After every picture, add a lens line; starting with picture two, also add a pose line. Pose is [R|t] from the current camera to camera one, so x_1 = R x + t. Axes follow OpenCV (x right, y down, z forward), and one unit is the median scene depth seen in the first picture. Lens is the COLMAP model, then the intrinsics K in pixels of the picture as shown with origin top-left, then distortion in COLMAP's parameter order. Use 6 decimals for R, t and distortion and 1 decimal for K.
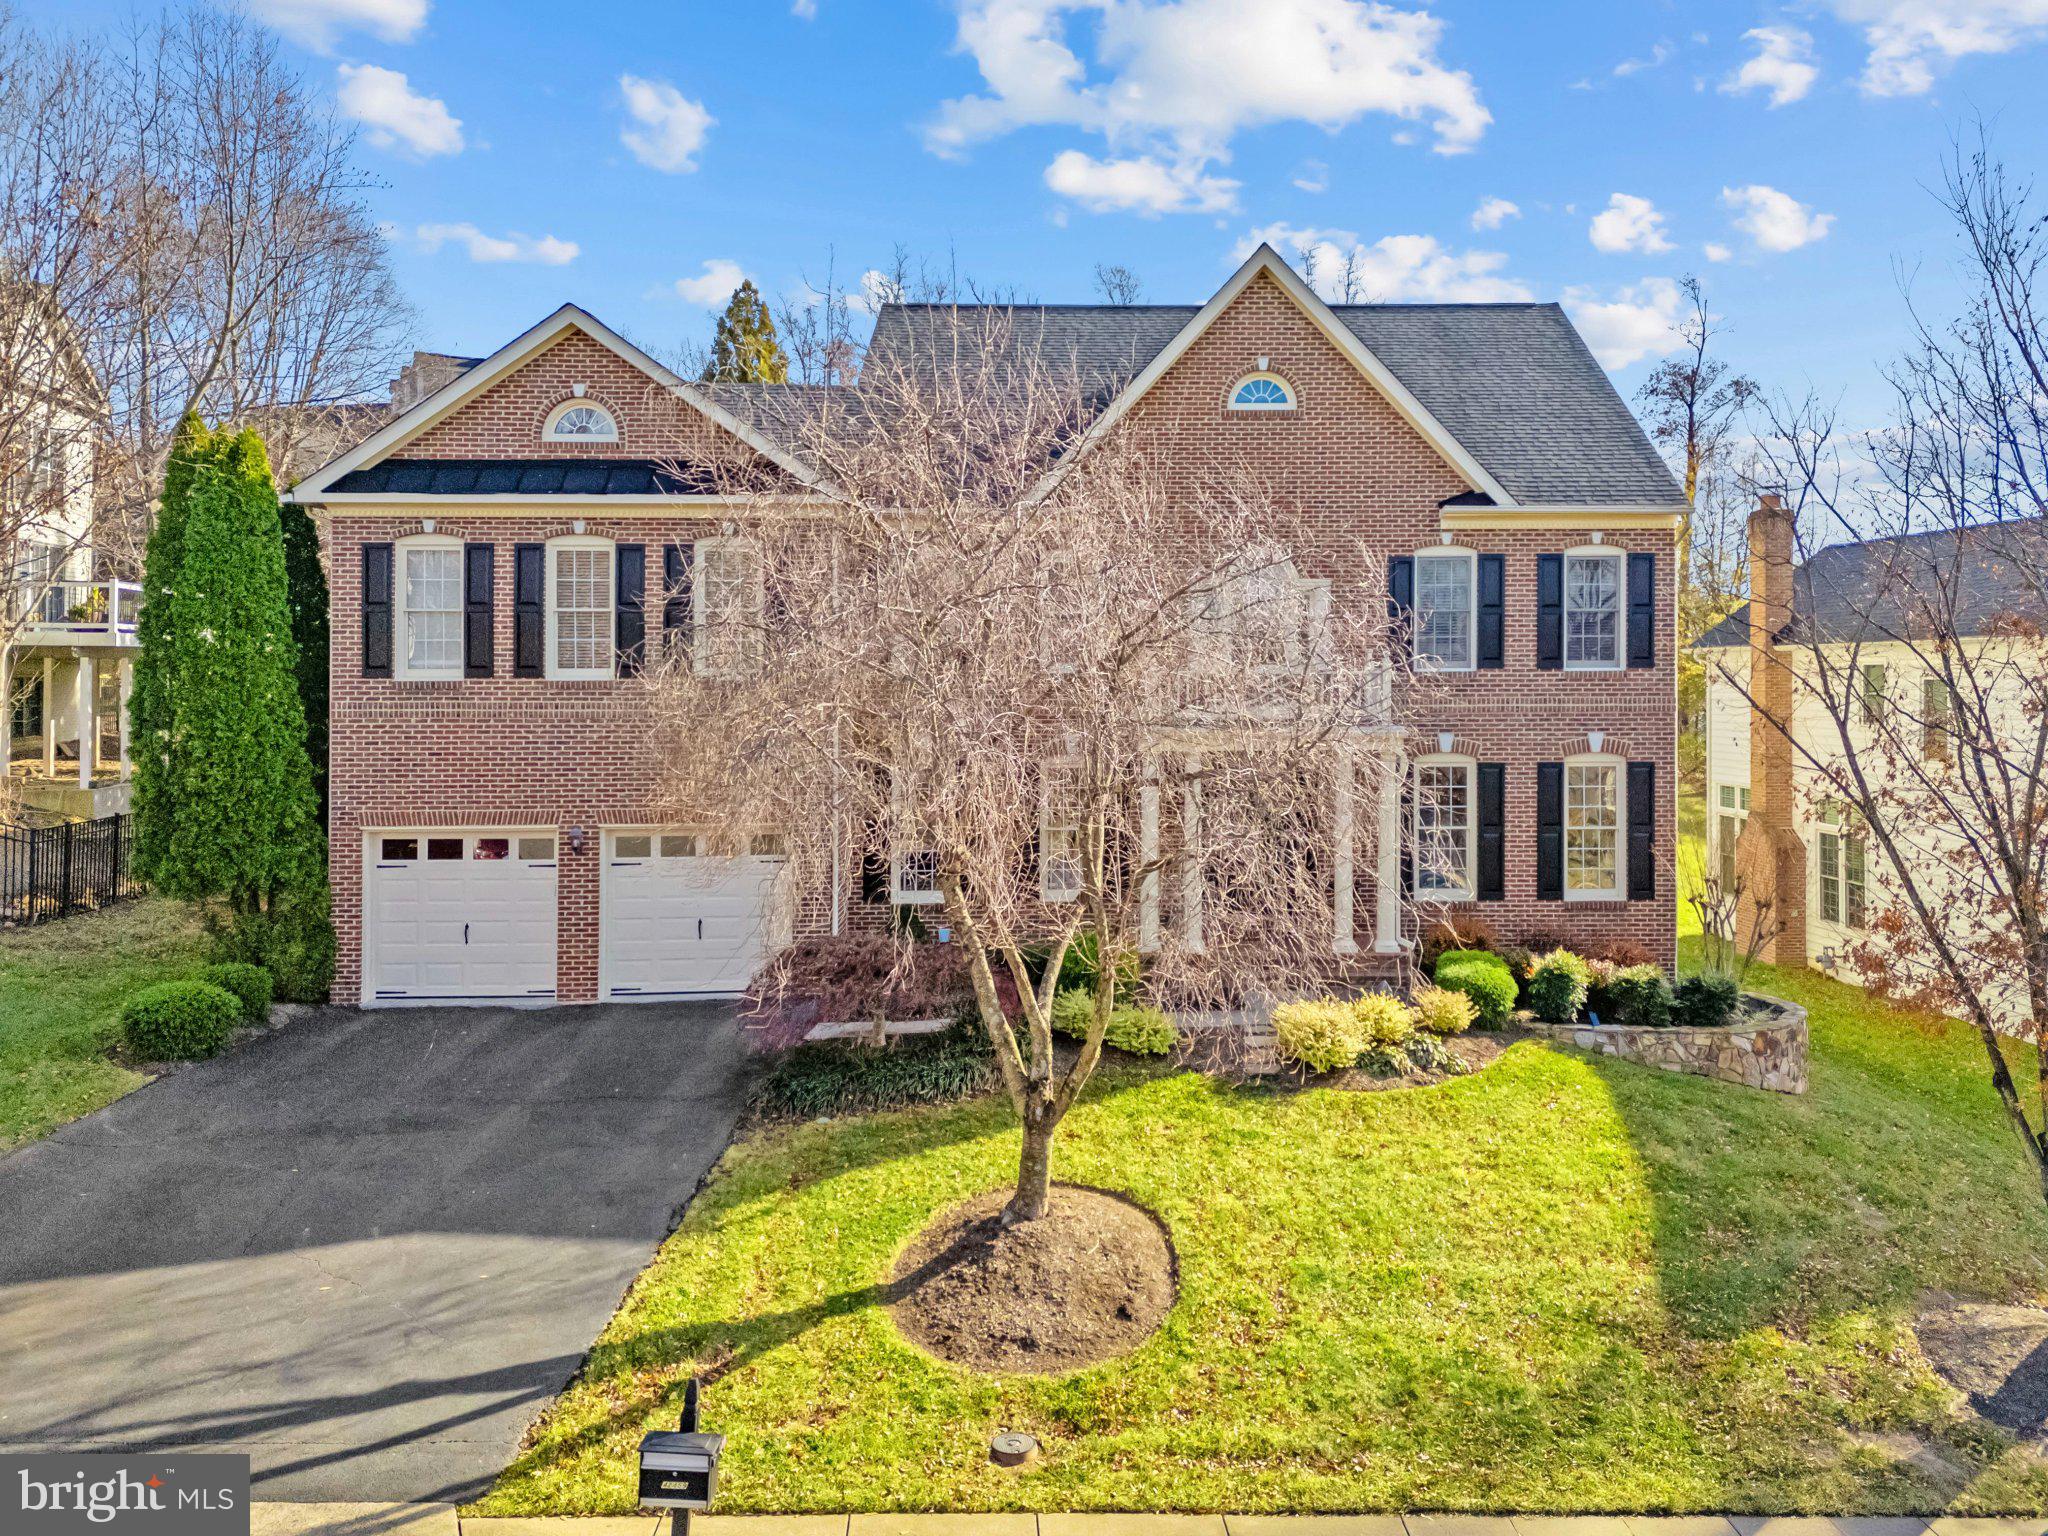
lens RADIAL K [[1538.9, 0, 1127.6], [0, 1538.9, 697.8], [0, 0, 1]] dist [0.070696, -0.068414]
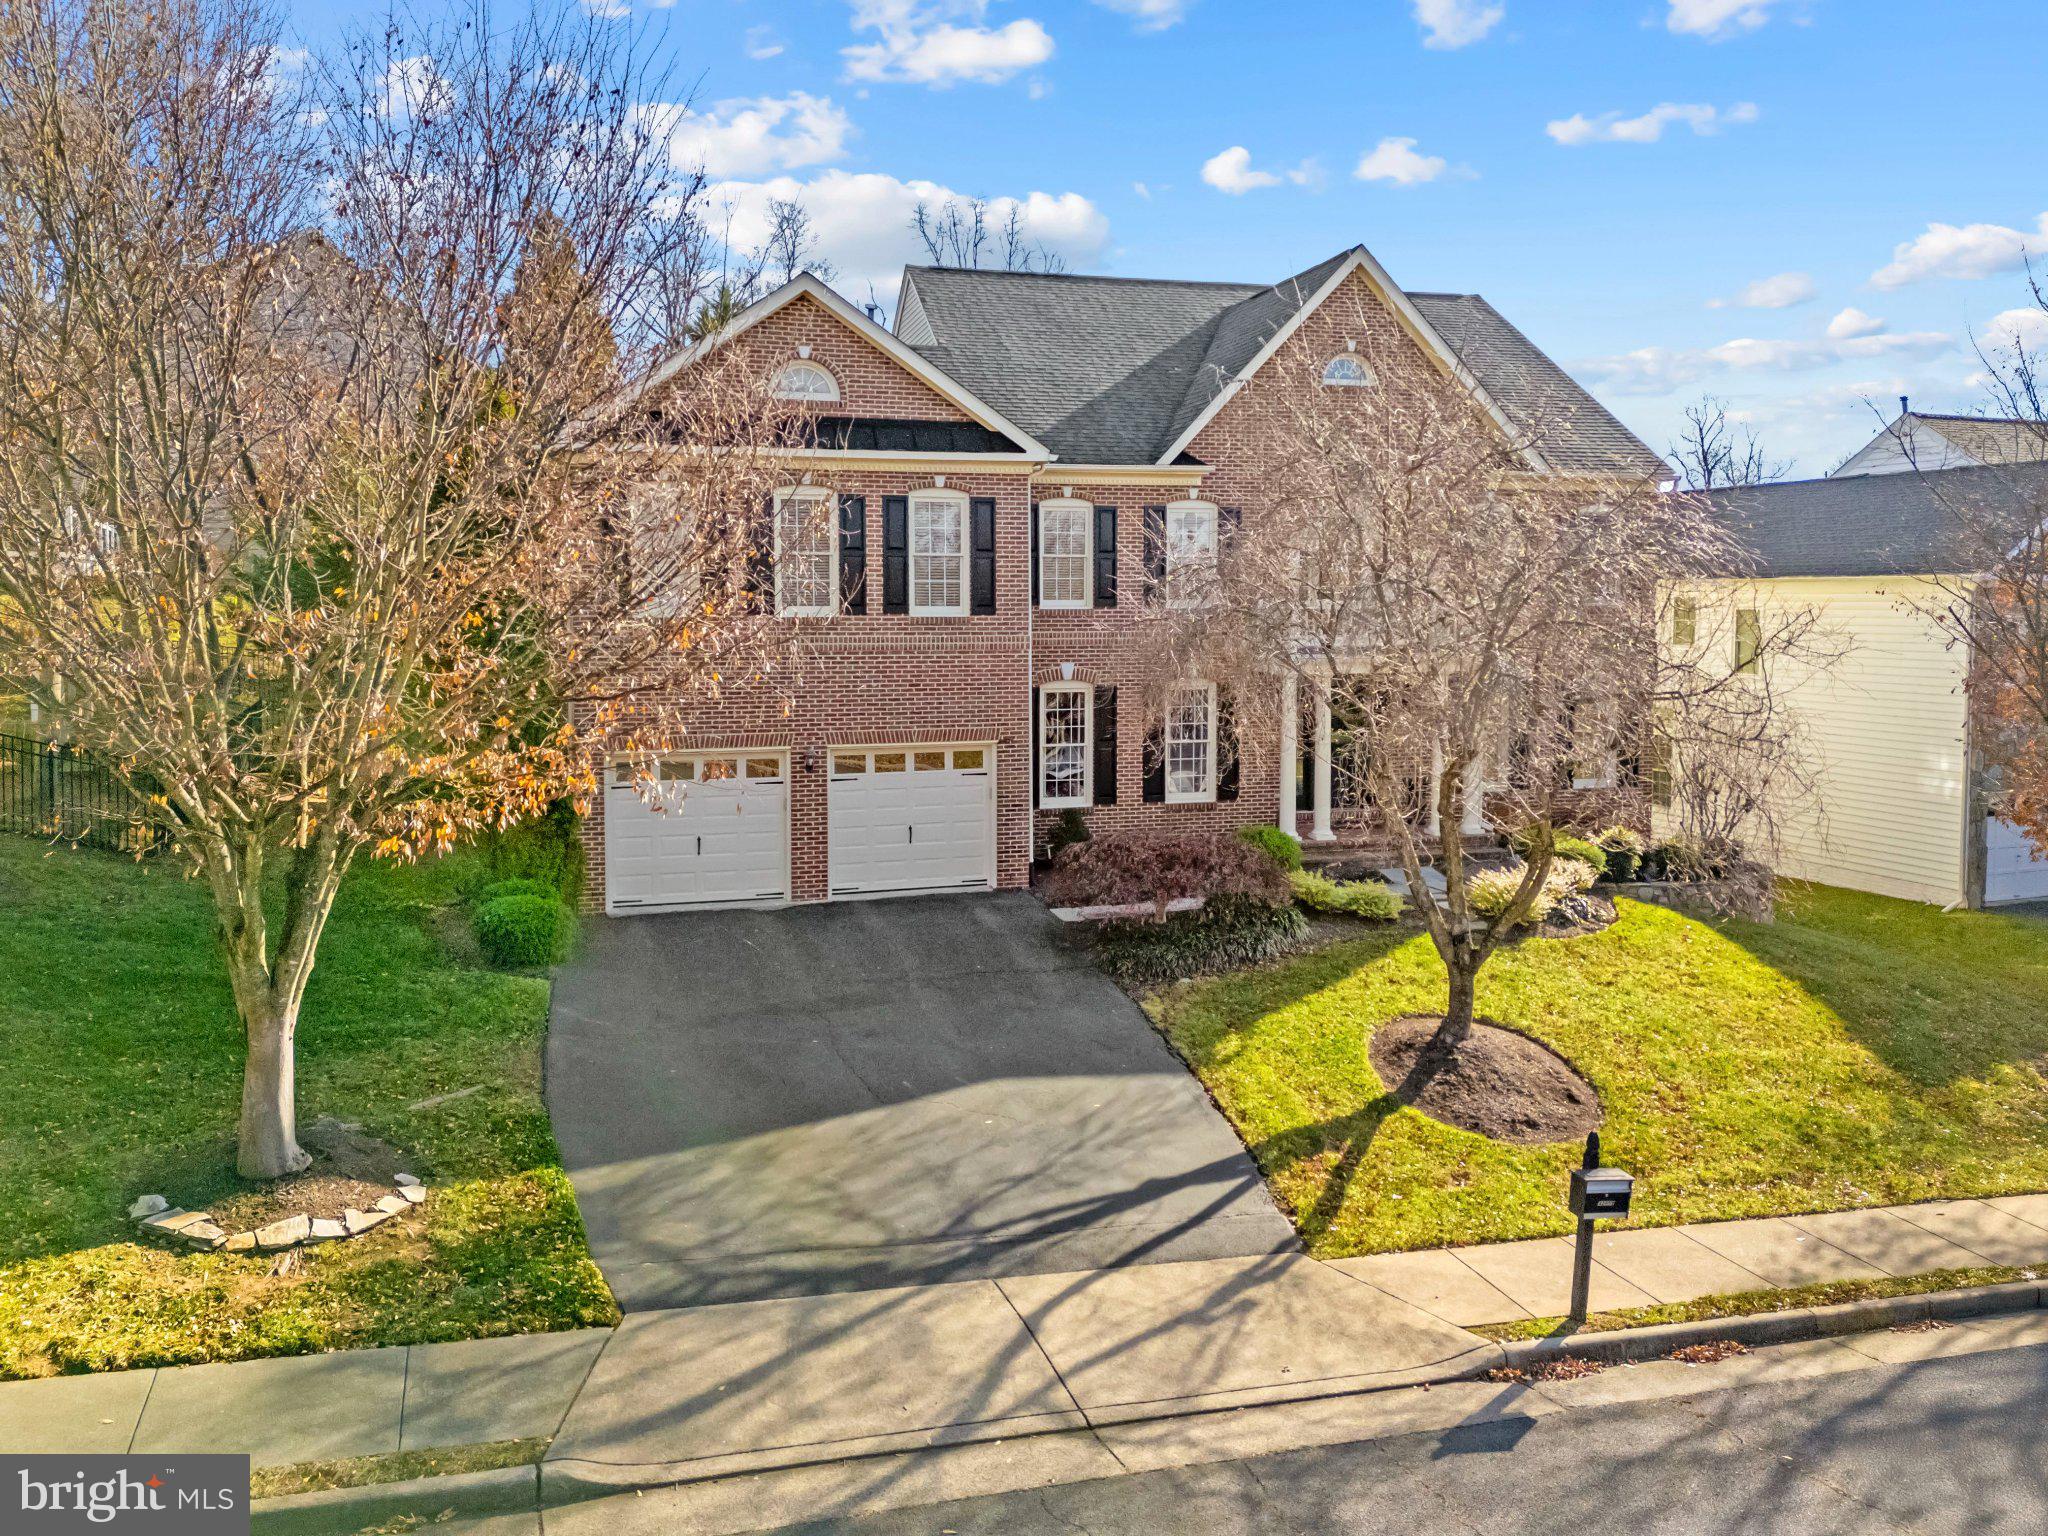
lens RADIAL K [[1538.9, 0, 994.0], [0, 1538.9, 630.6], [0, 0, 1]] dist [0.070696, -0.068414]
pose [[0.971969, -0.009833, 0.234905, -0.725651], [0.010997, 0.999933, -0.003644, 0.005995], [-0.234854, 0.006125, 0.972011, -0.137768]]
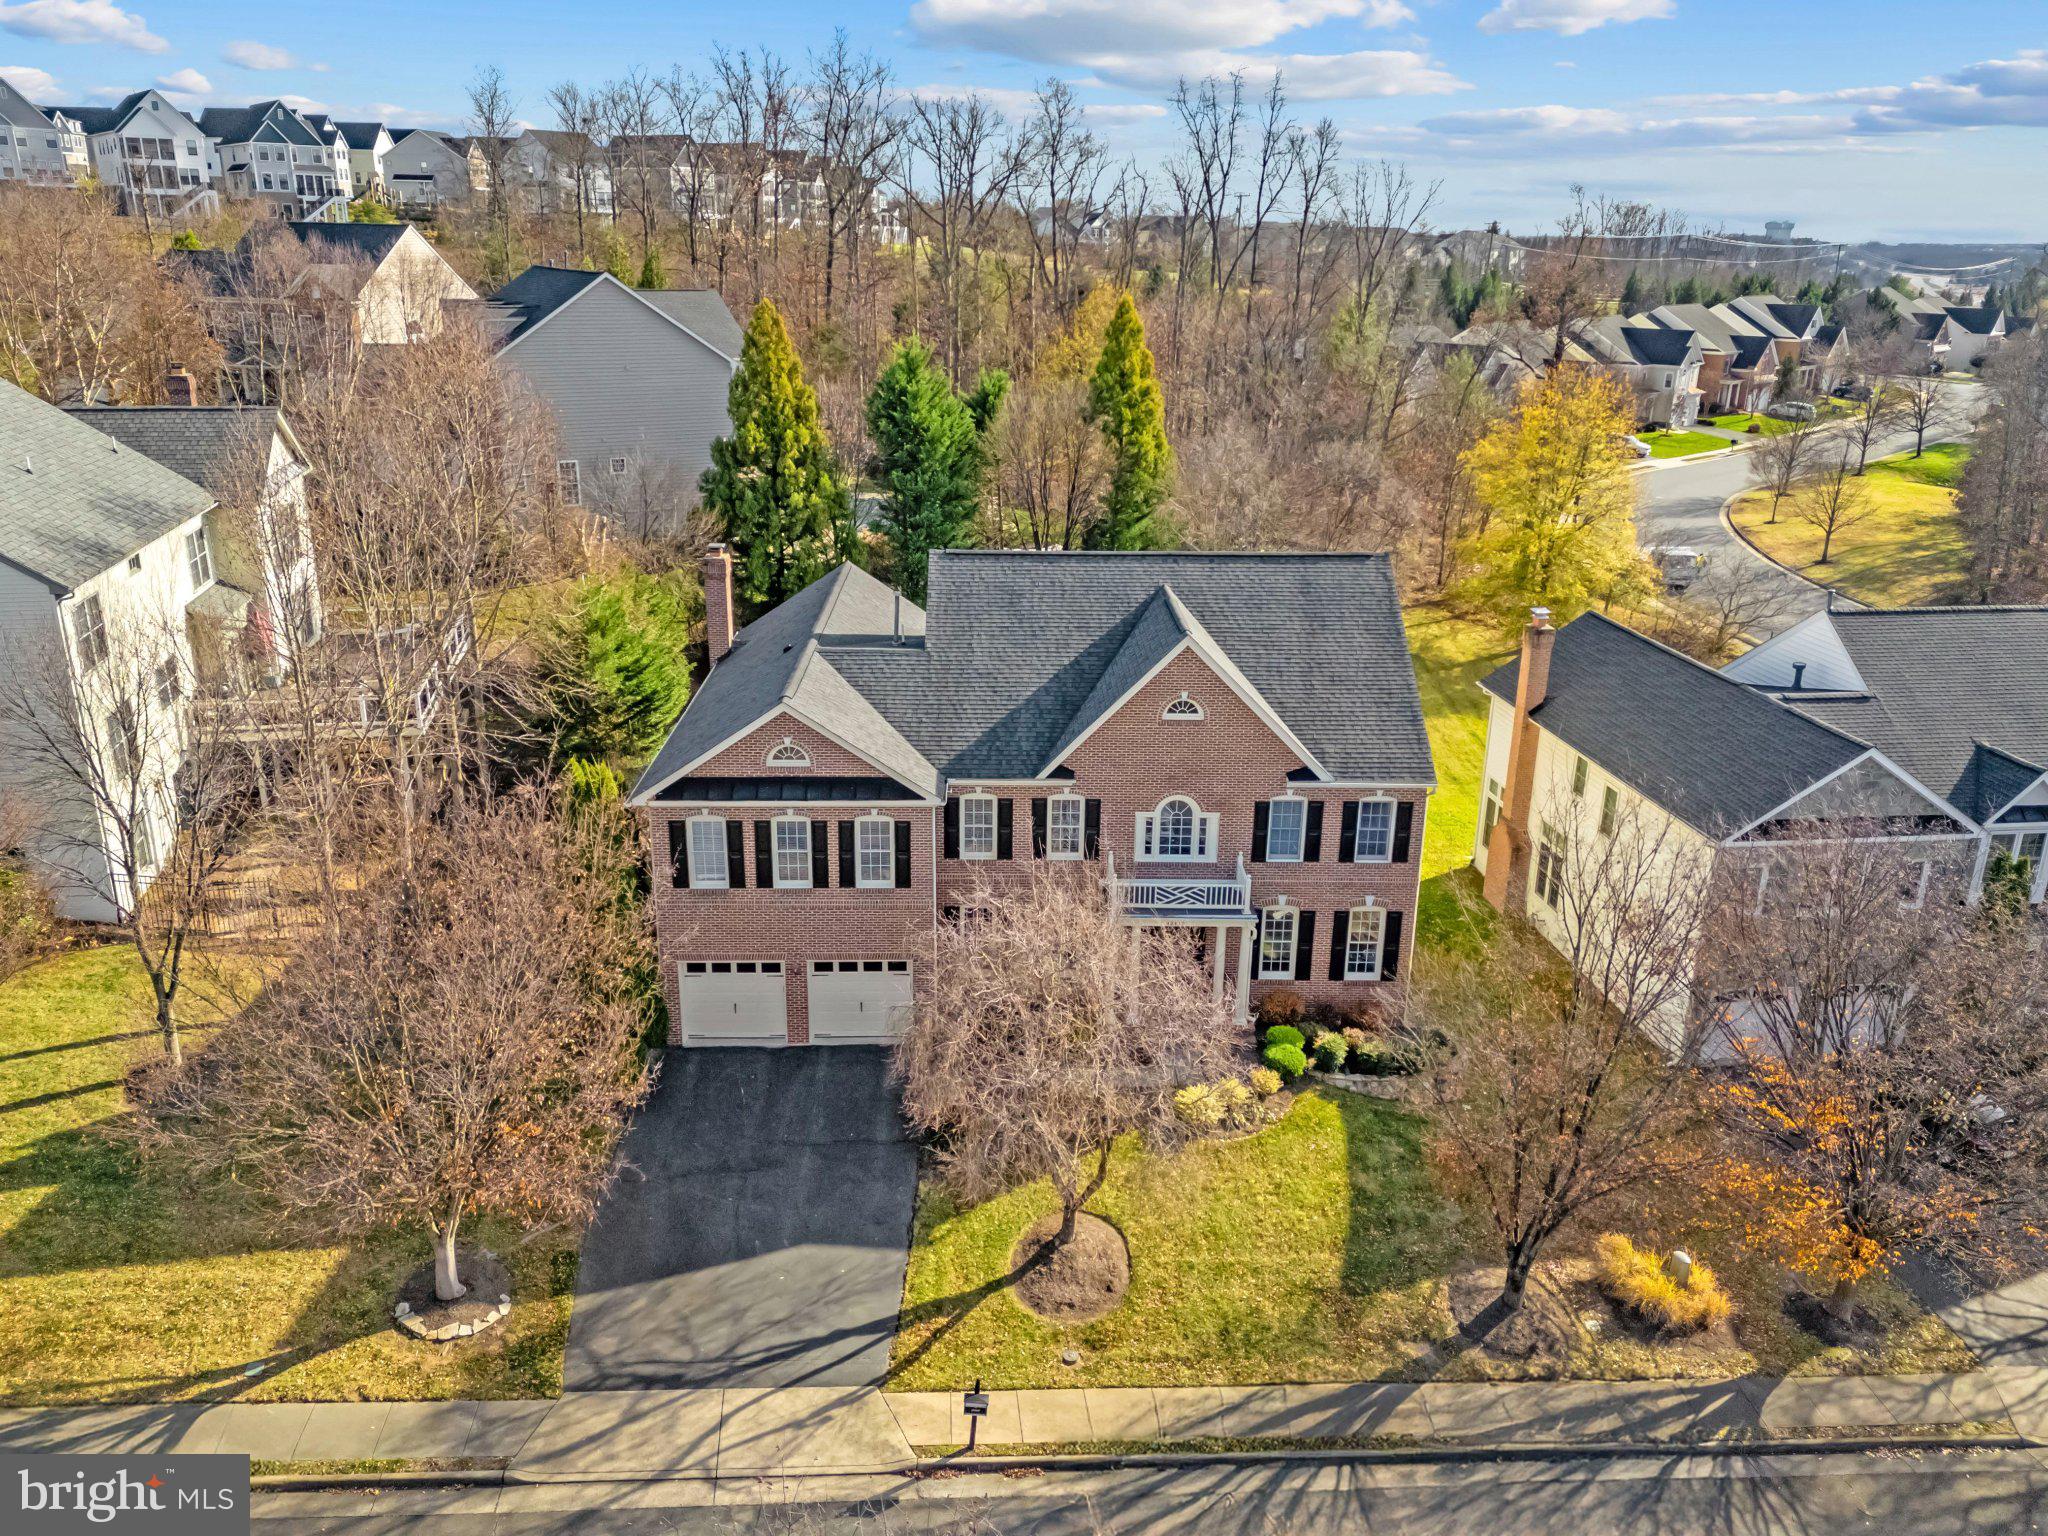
lens RADIAL K [[1538.9, 0, 993.0], [0, 1538.9, 789.8], [0, 0, 1]] dist [0.070696, -0.068414]
pose [[0.999674, 0.004023, -0.025231, -0.117721], [0.004547, 0.943748, 0.330635, -1.059497], [0.025142, -0.330642, 0.943421, -0.949994]]
